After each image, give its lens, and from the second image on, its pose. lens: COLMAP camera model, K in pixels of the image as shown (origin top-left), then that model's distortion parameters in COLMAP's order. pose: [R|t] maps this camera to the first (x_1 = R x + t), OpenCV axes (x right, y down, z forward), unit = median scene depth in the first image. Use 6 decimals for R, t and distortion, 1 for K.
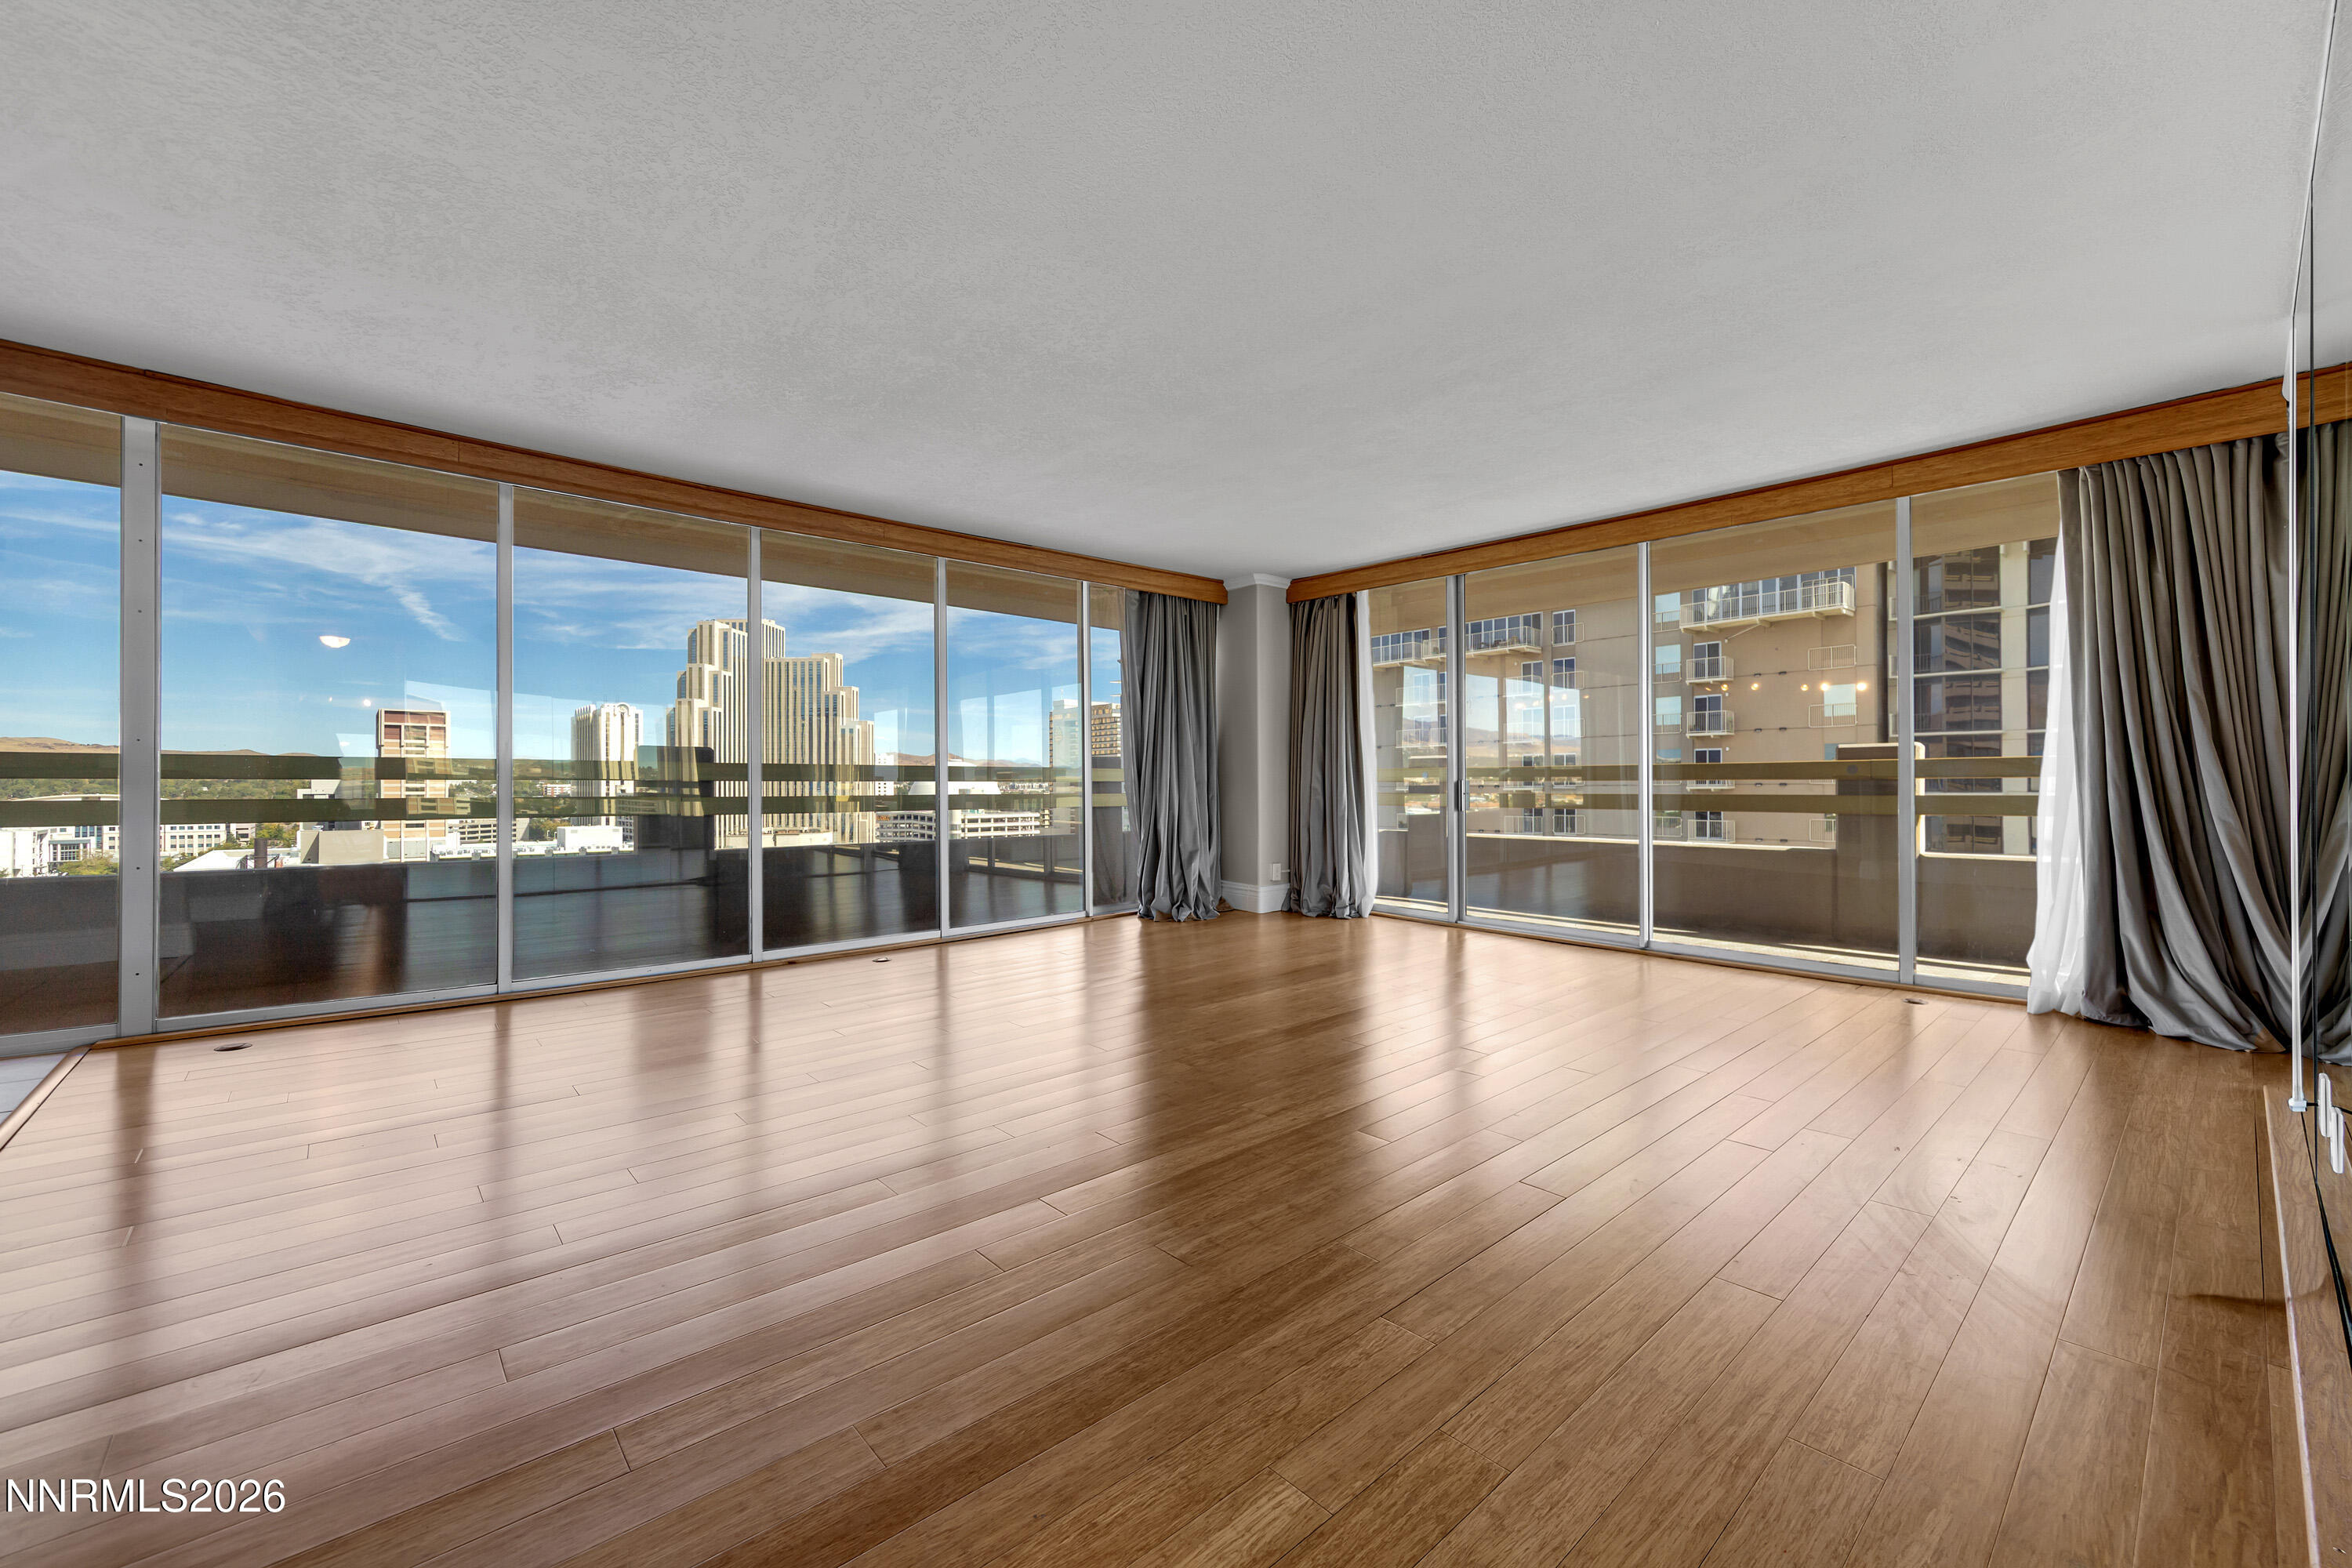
lens RADIAL K [[946.4, 0, 1169.9], [0, 946.4, 783.1], [0, 0, 1]] dist [0.001121, 0.000173]
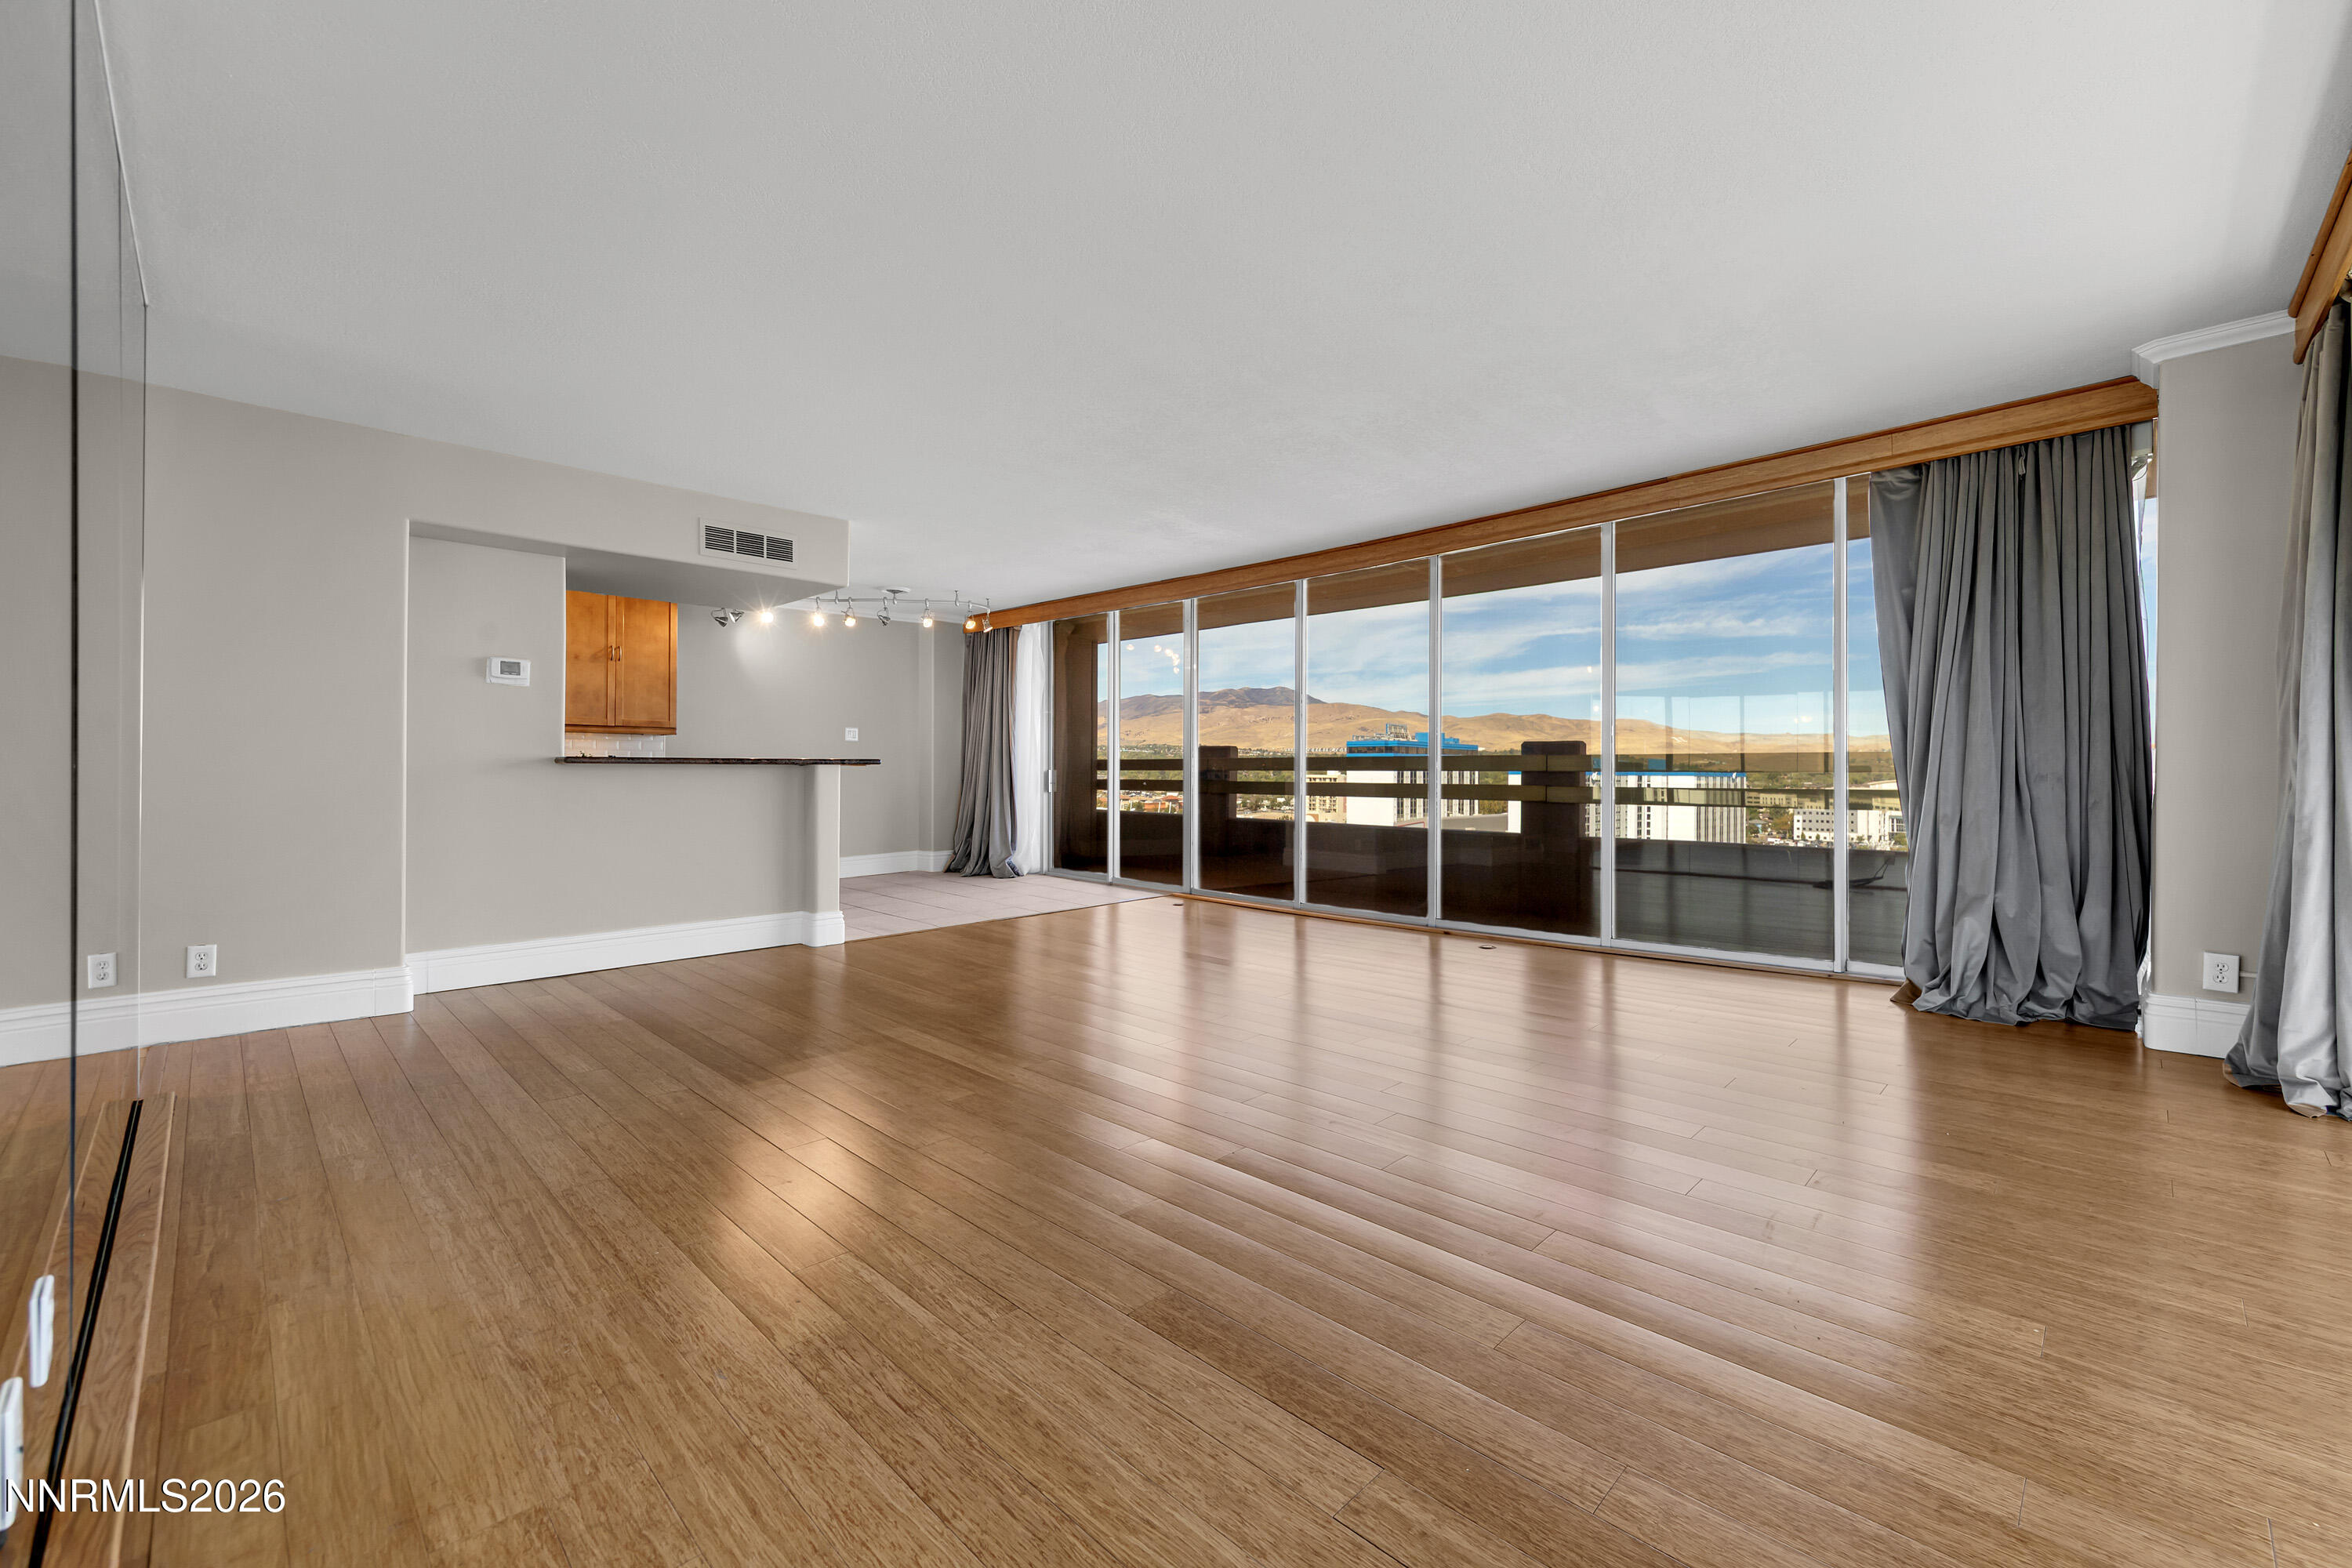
lens RADIAL K [[930.3, 0, 1180.3], [0, 930.3, 741.6], [0, 0, 1]] dist [-0.000334, -0.000025]
pose [[0.064566, -0.033029, -0.997367, 0.544953], [-0.004138, 0.999435, -0.033365, 0.001442], [0.997905, 0.006281, 0.064393, 0.495746]]
